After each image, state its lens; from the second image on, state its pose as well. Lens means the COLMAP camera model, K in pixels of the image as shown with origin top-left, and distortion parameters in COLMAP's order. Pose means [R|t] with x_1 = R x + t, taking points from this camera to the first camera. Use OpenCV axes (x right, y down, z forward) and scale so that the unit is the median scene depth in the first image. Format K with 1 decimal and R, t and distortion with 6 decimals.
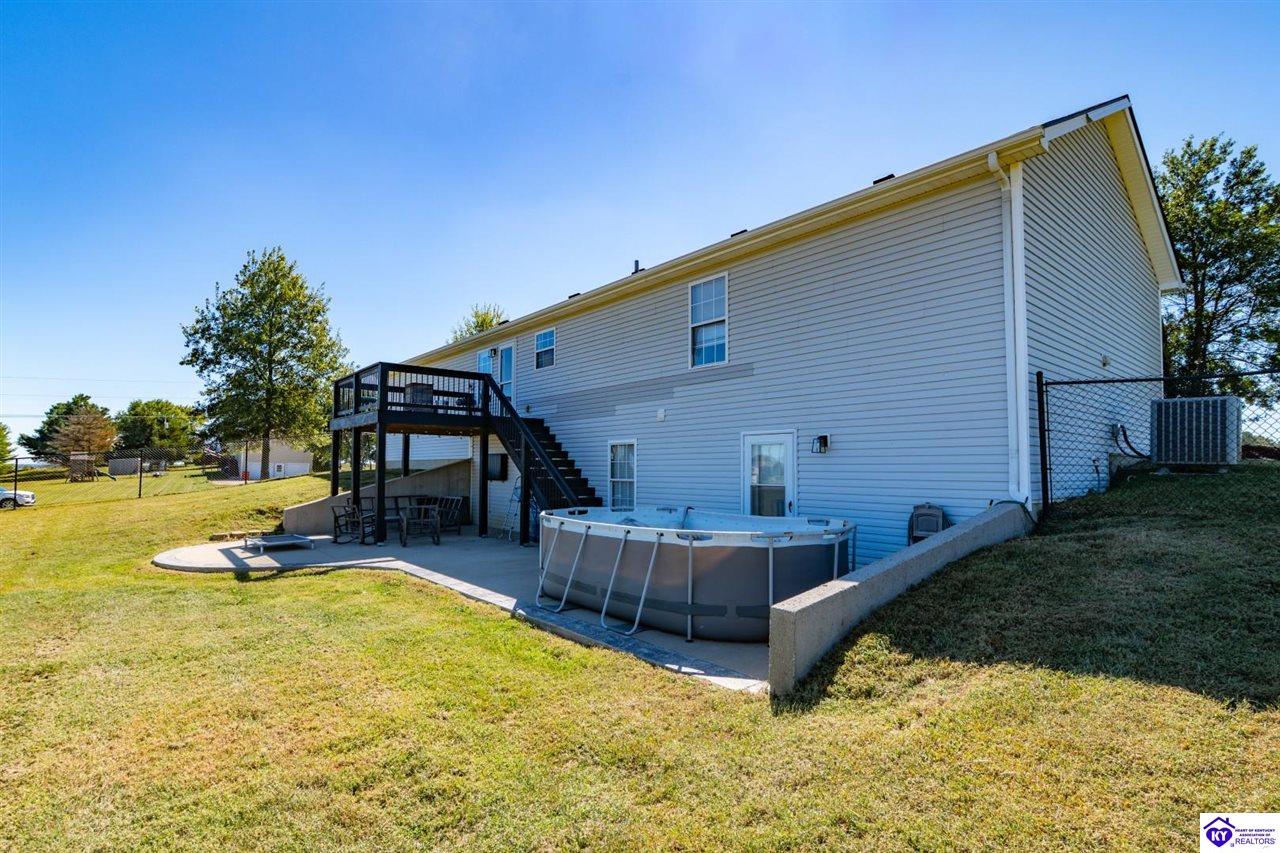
lens RADIAL K [[605.1, 0, 625.8], [0, 605.1, 460.3], [0, 0, 1]] dist [0.000720, 0.000427]
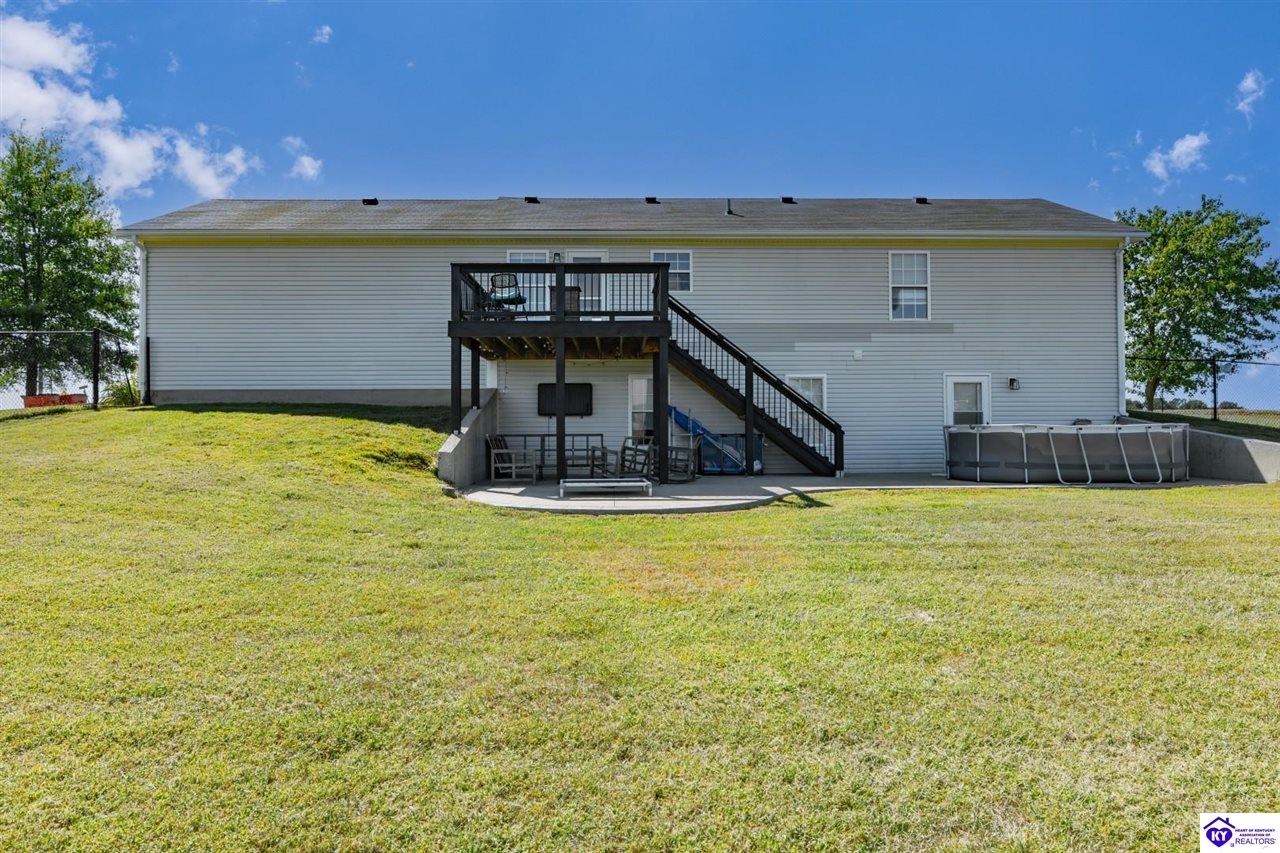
lens RADIAL K [[760.7, 0, 639.4], [0, 760.7, 429.7], [0, 0, 1]] dist [0.003587, 0.000448]
pose [[0.619697, 0.000810, 0.784840, -1.467984], [-0.005678, 0.999978, 0.003451, 0.072865], [-0.784820, -0.006595, 0.619688, 0.445786]]
